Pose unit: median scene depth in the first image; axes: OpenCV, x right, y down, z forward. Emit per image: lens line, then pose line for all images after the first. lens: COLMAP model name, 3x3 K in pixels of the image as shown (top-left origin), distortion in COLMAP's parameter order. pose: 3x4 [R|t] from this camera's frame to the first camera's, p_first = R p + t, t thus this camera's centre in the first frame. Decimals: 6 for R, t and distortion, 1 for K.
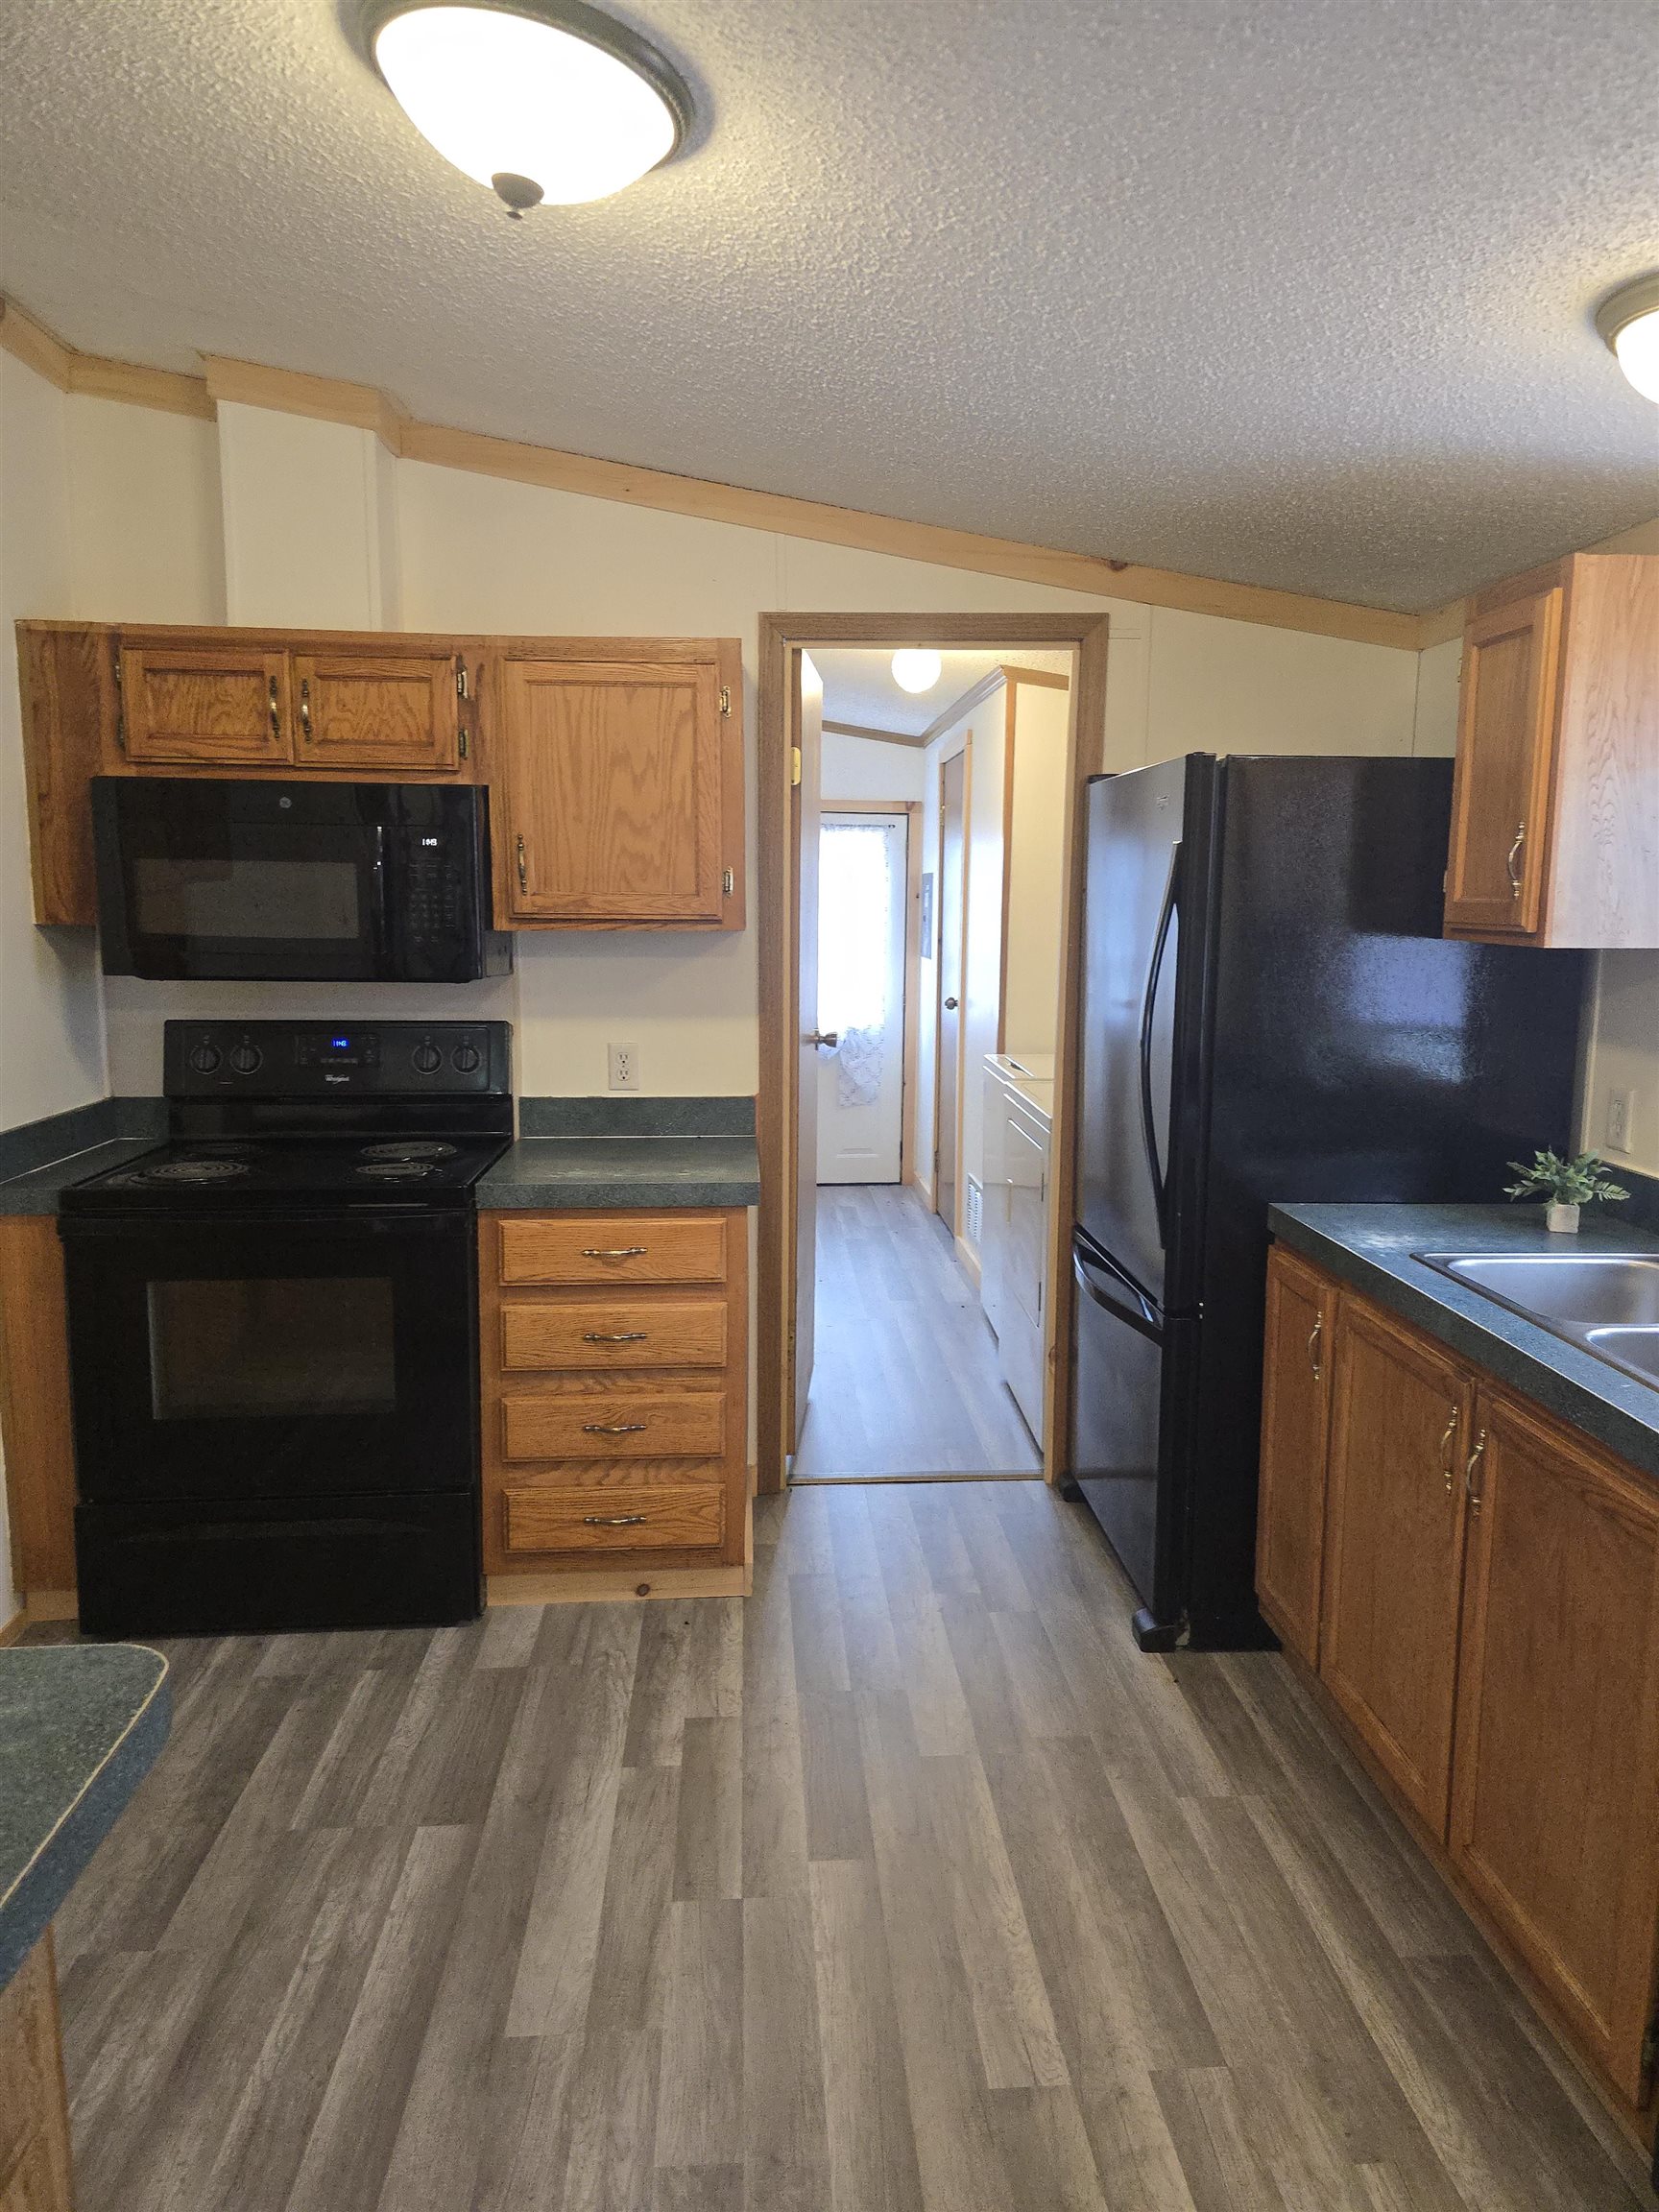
lens RADIAL K [[1440.4, 0, 829.5], [0, 1440.4, 1106.0], [0, 0, 1]] dist [0.062259, -0.058046]
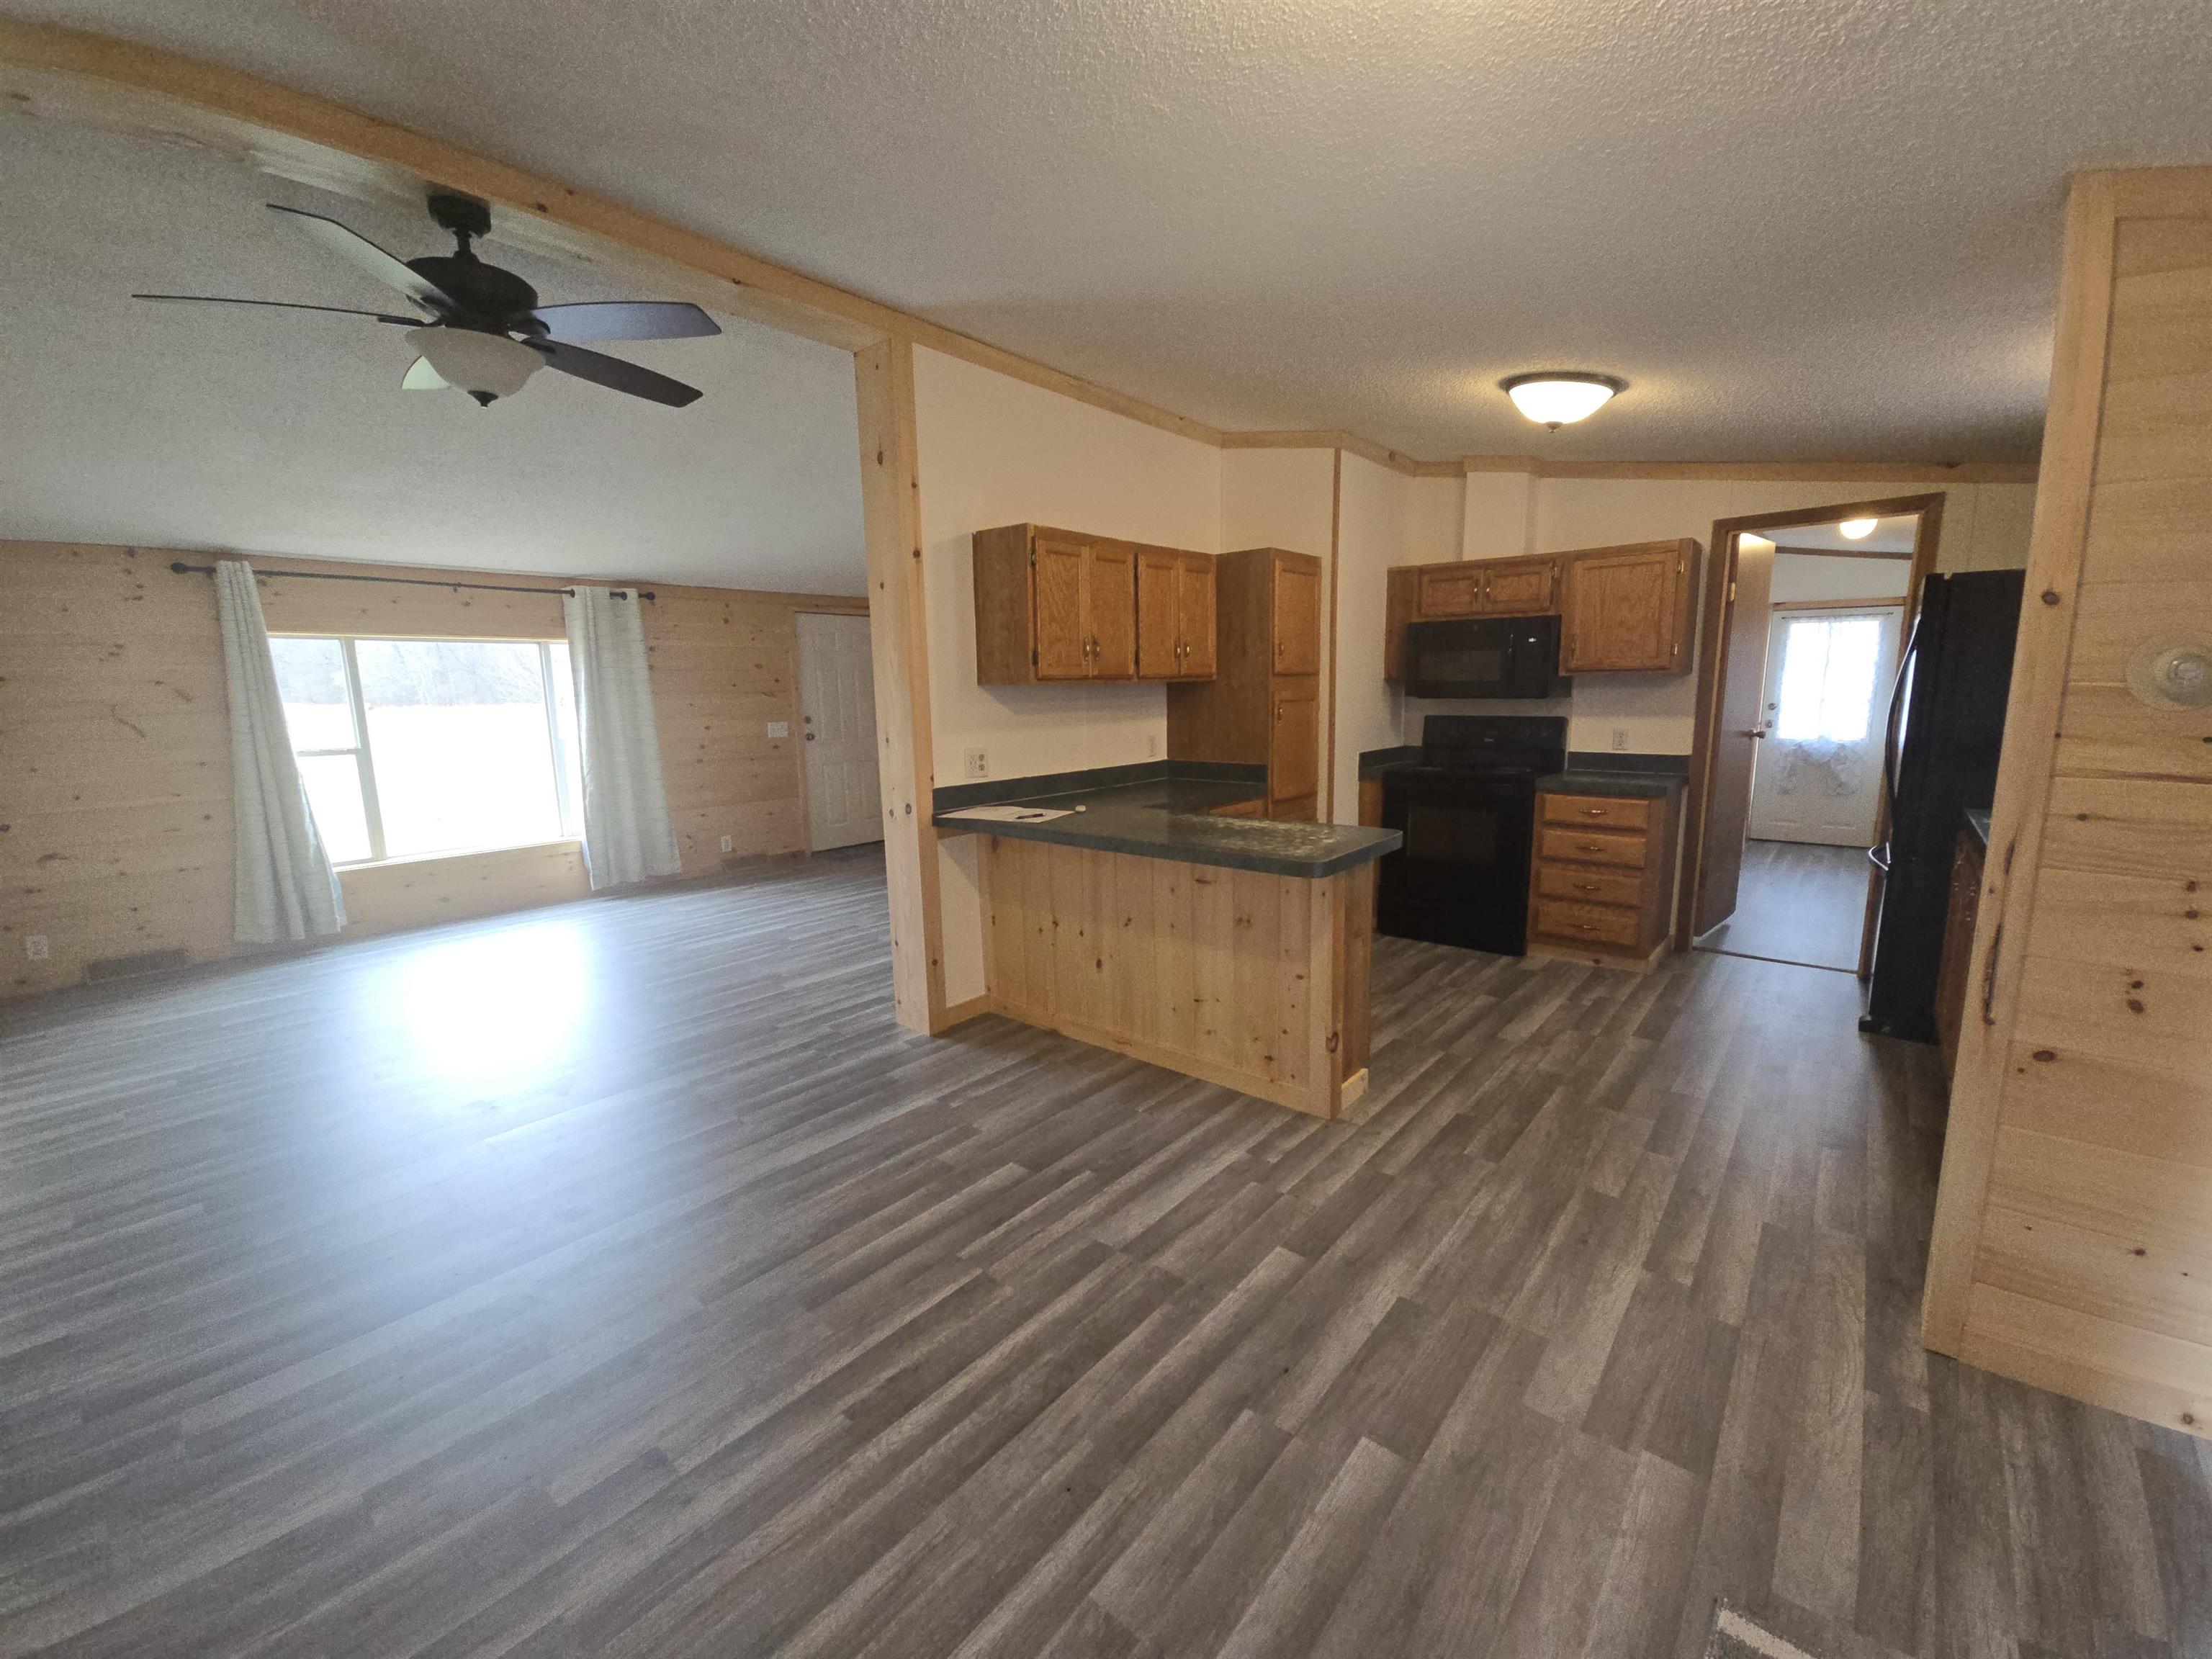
lens RADIAL K [[895.9, 0, 1137.4], [0, 895.9, 835.7], [0, 0, 1]] dist [-0.000851, -0.000265]
pose [[0.732209, 0.093131, -0.674682, 0.283498], [-0.075565, 0.995599, 0.055422, 0.112248], [0.676875, 0.010401, 0.736025, -0.554610]]
